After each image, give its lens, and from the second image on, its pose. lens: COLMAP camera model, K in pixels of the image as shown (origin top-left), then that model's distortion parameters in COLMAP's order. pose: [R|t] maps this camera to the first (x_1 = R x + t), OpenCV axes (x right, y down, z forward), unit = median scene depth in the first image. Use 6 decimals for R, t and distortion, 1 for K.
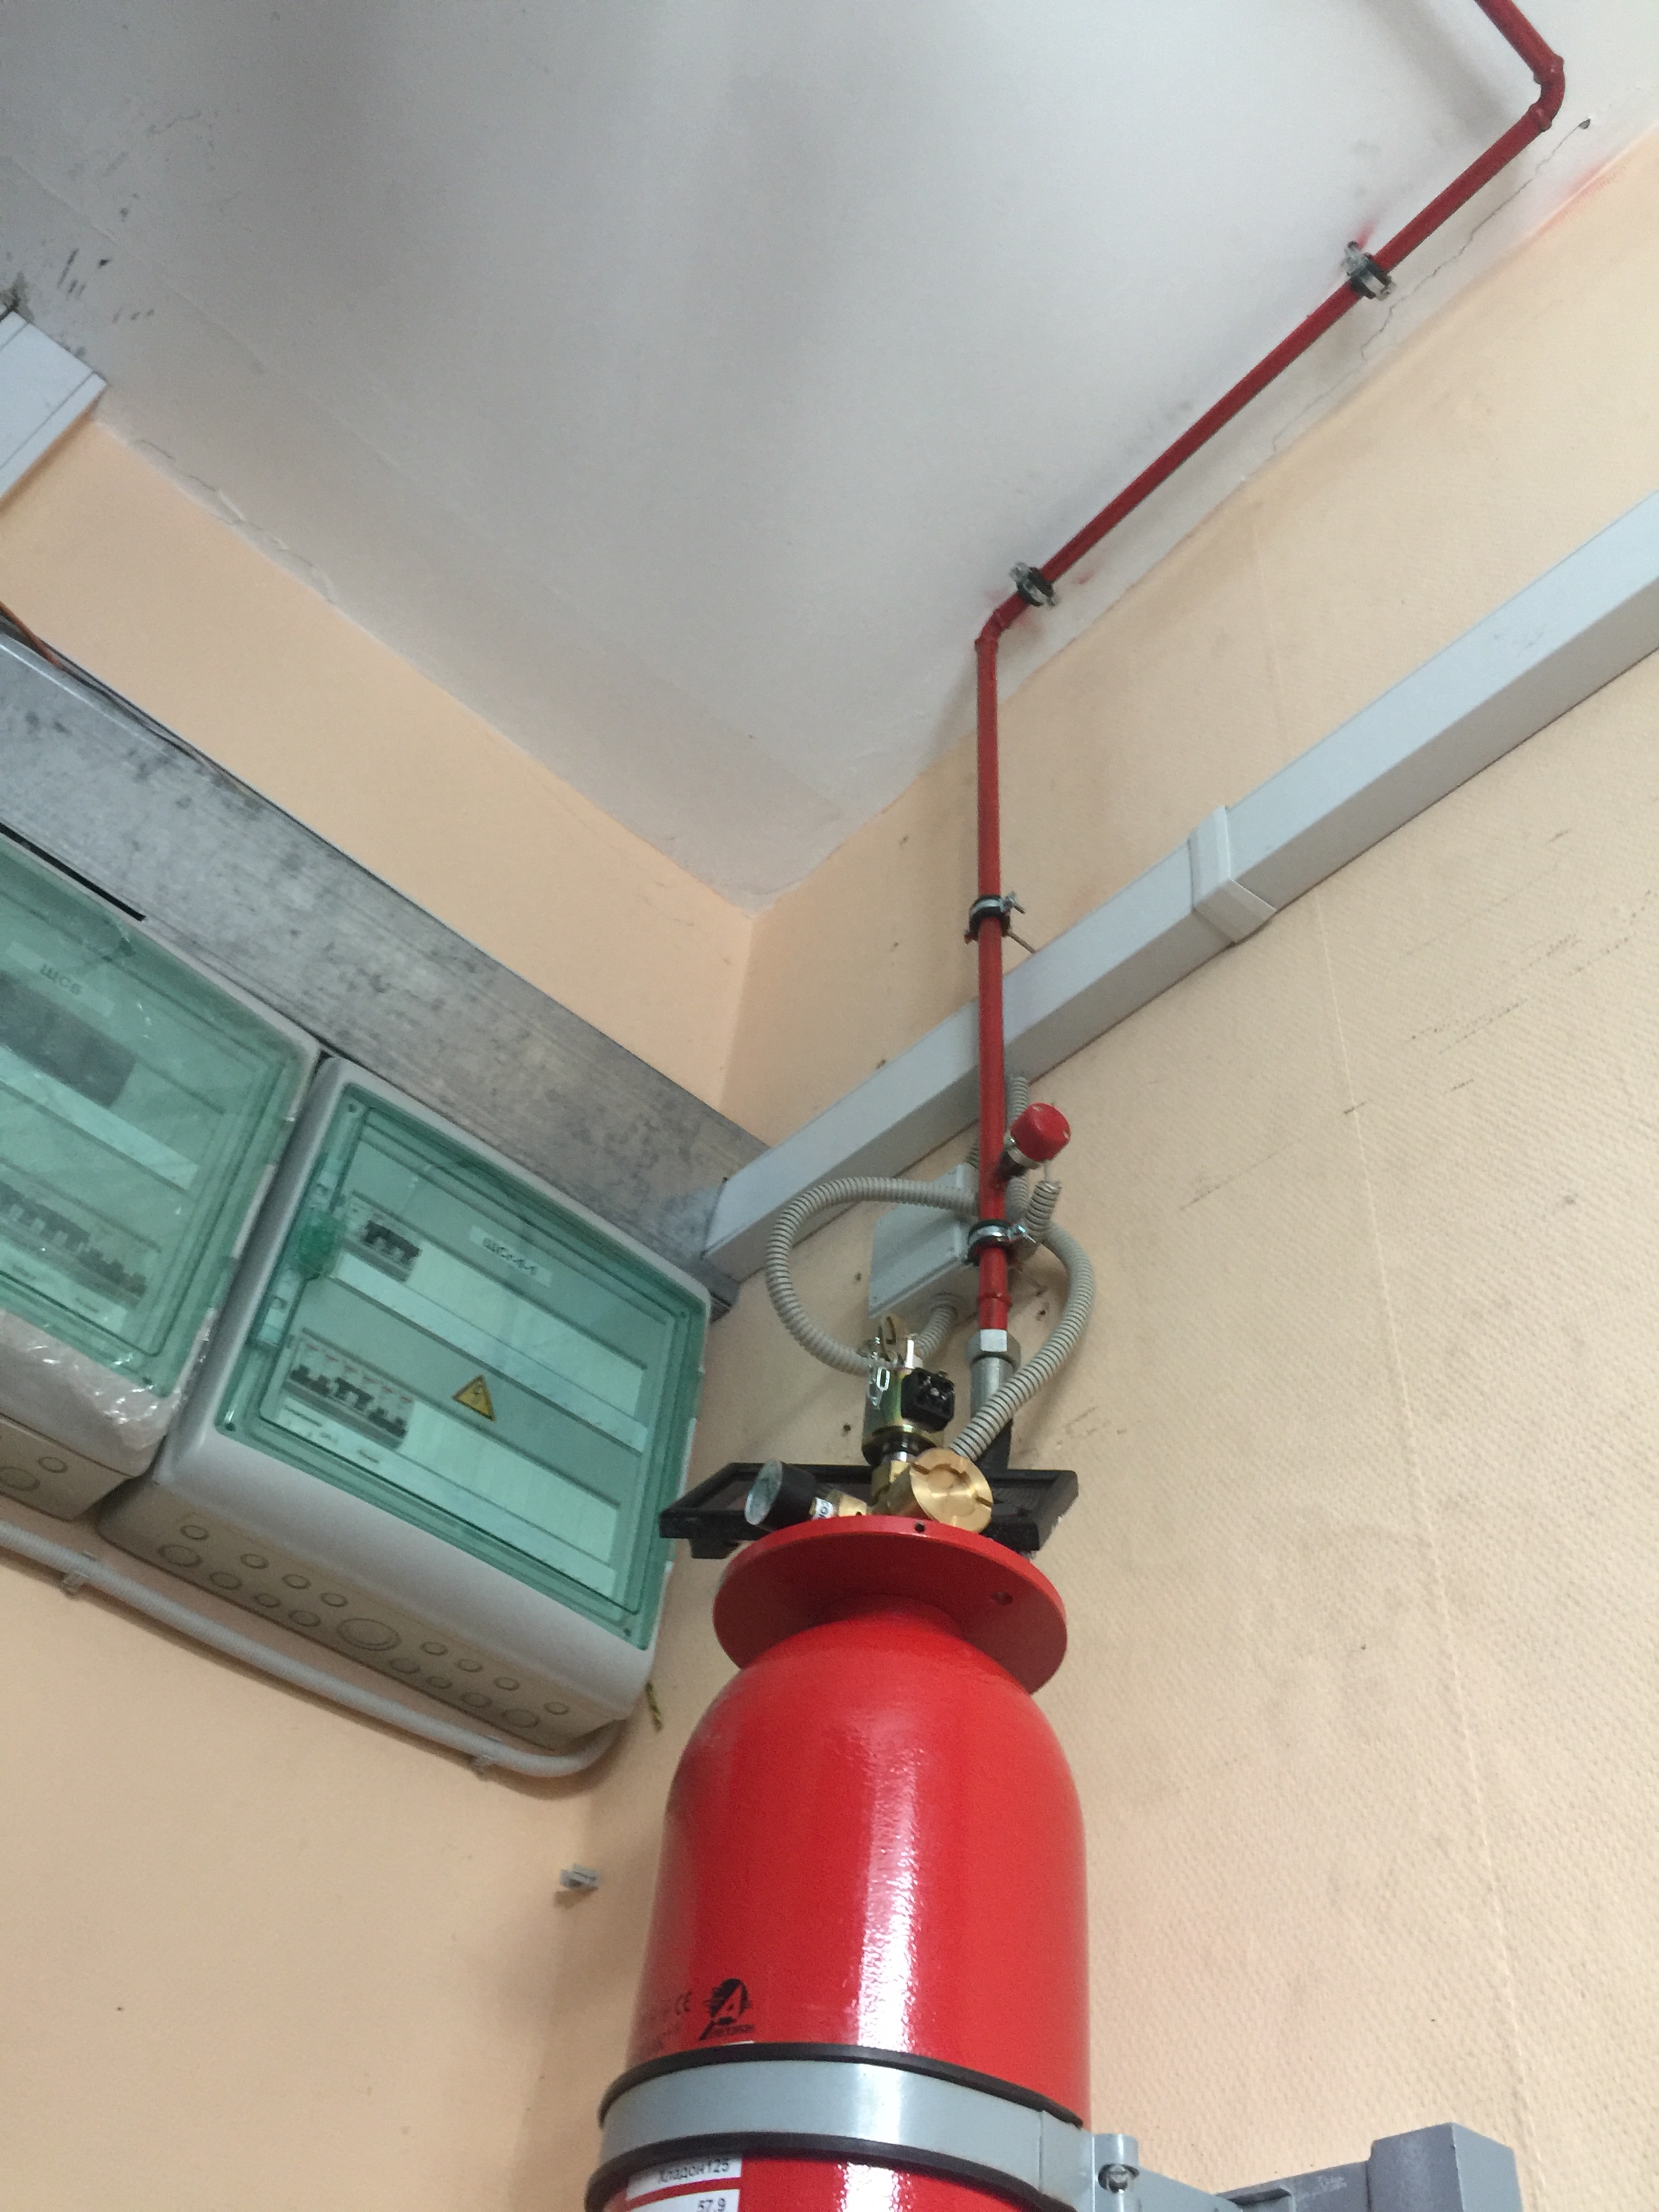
lens RADIAL K [[1848.8, 0, 815.6], [0, 1848.8, 1106.3], [0, 0, 1]] dist [0.017178, -0.011206]
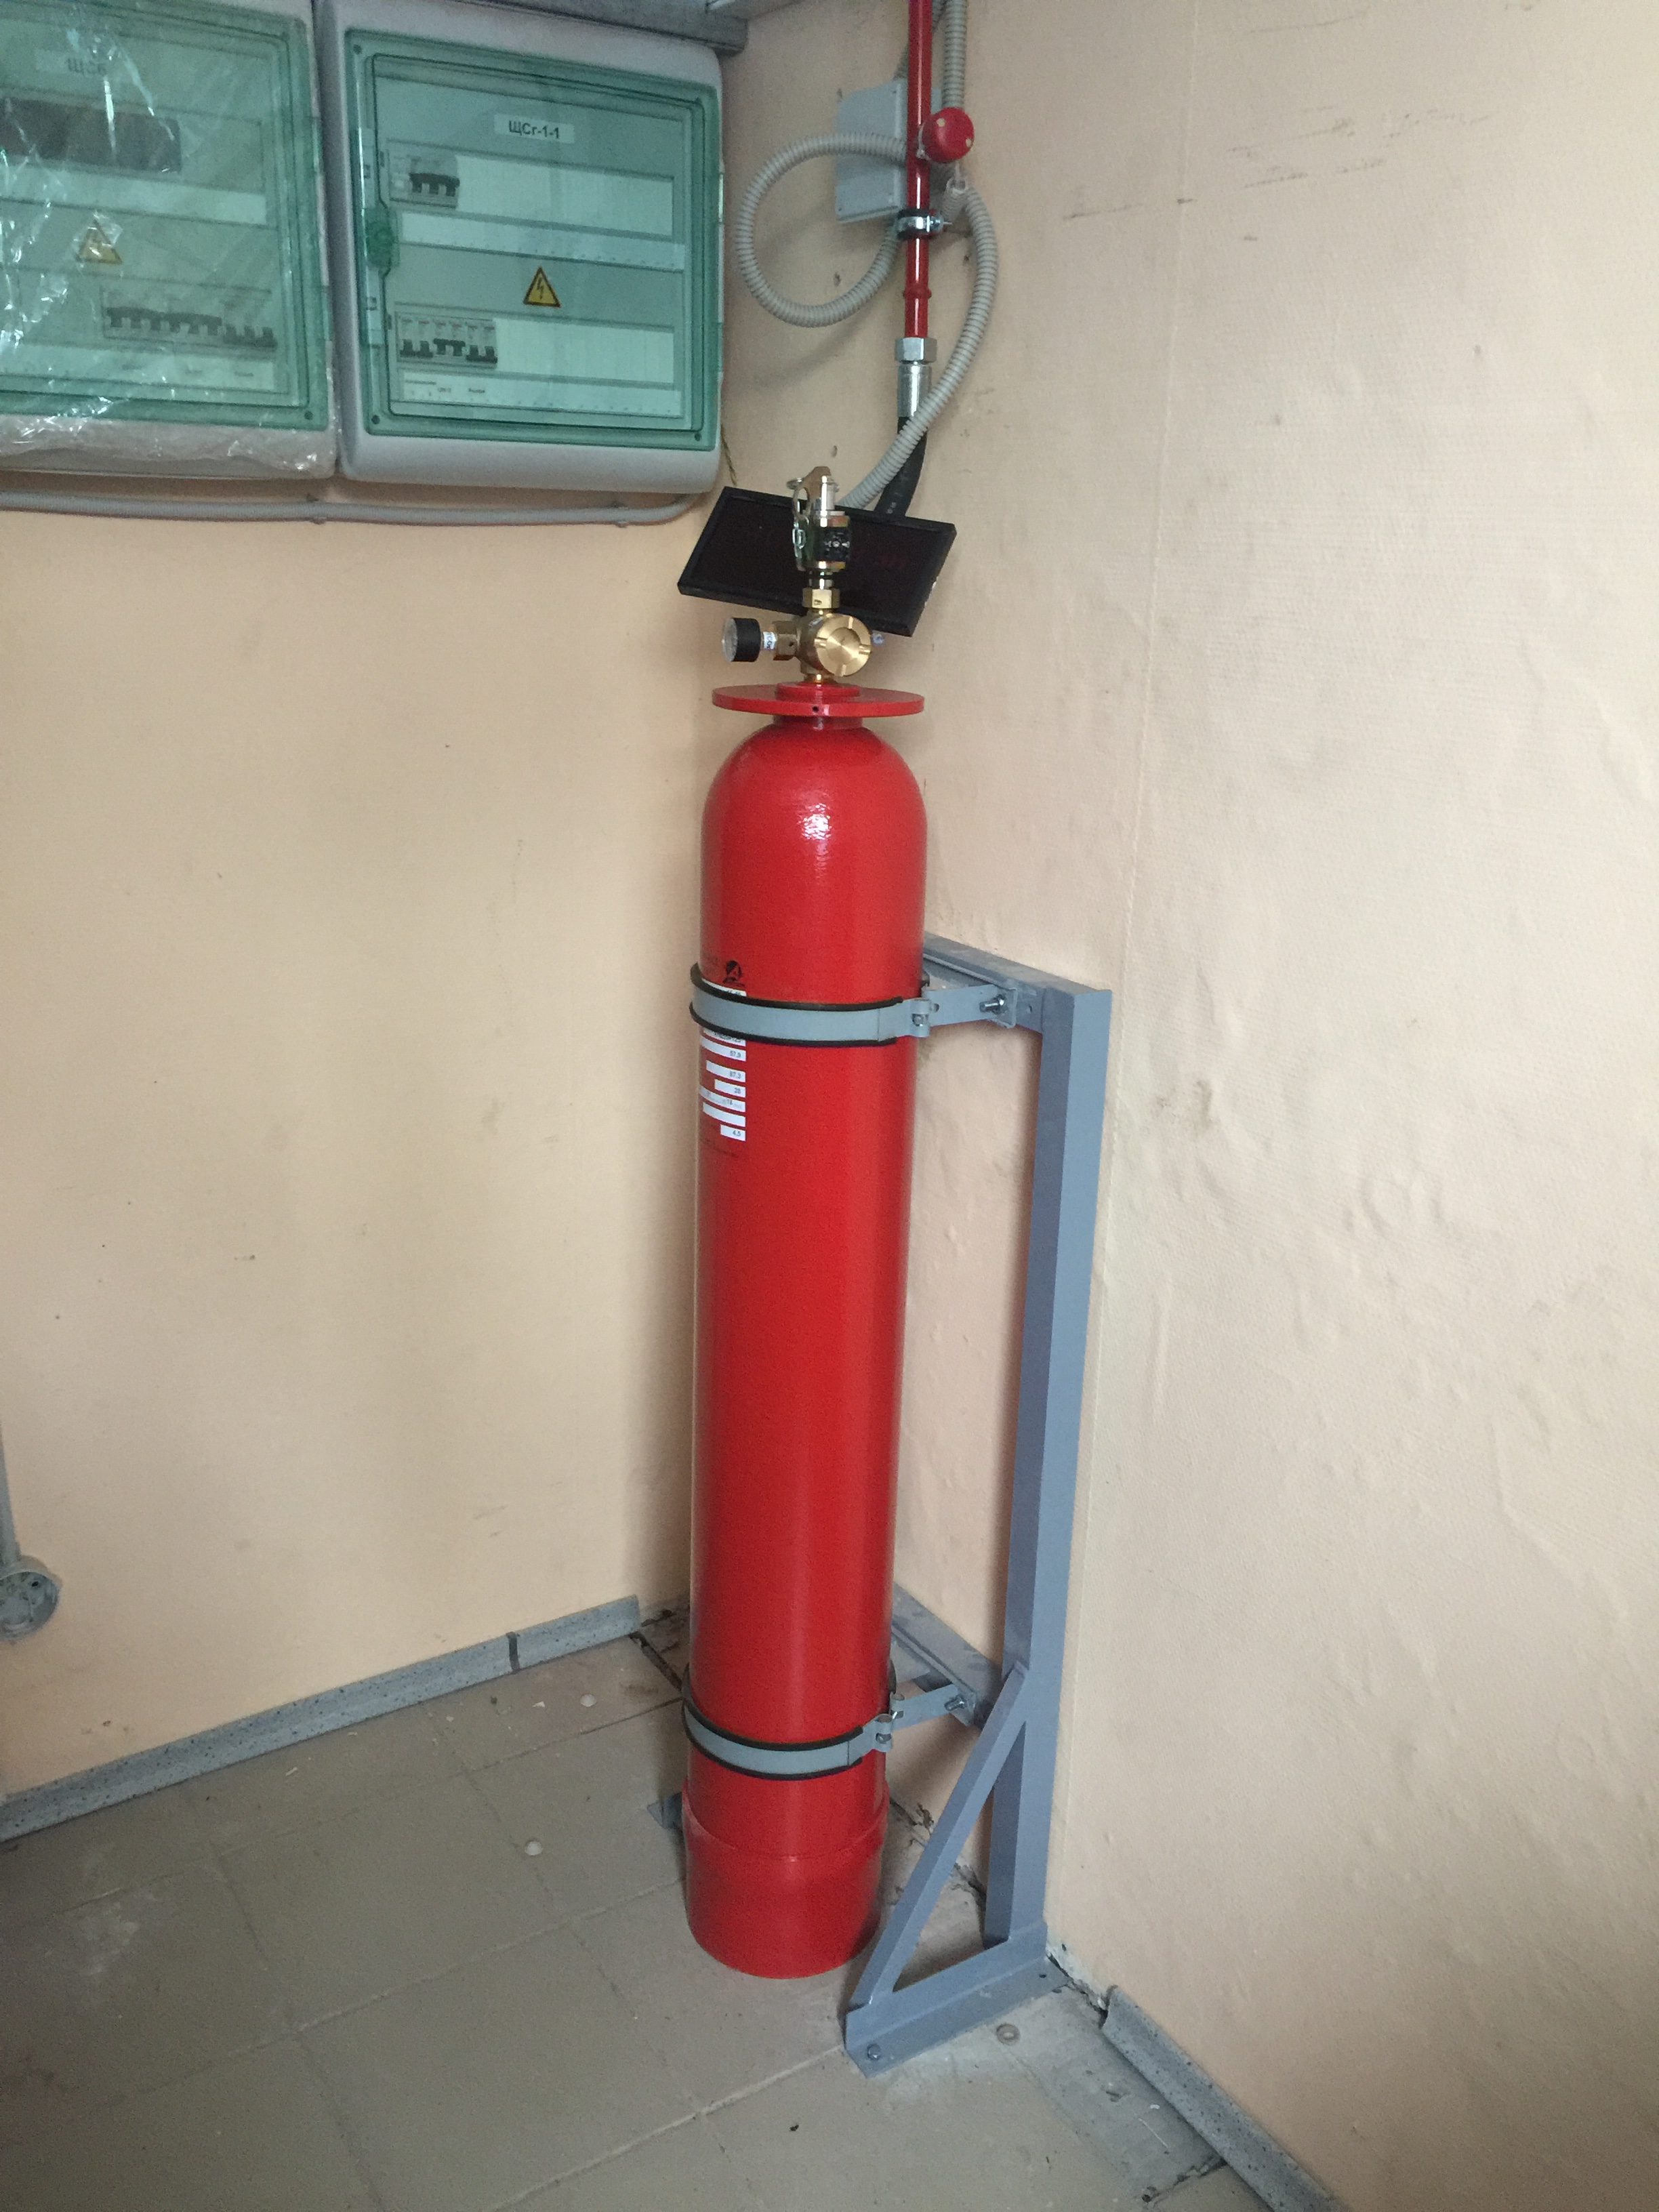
lens RADIAL K [[1848.8, 0, 831.8], [0, 1848.8, 1106.4], [0, 0, 1]] dist [0.017178, -0.011206]
pose [[0.986543, -0.012123, -0.163053, 0.225023], [0.150485, 0.457276, 0.876500, -0.710901], [0.063935, -0.889242, 0.452947, -0.053913]]
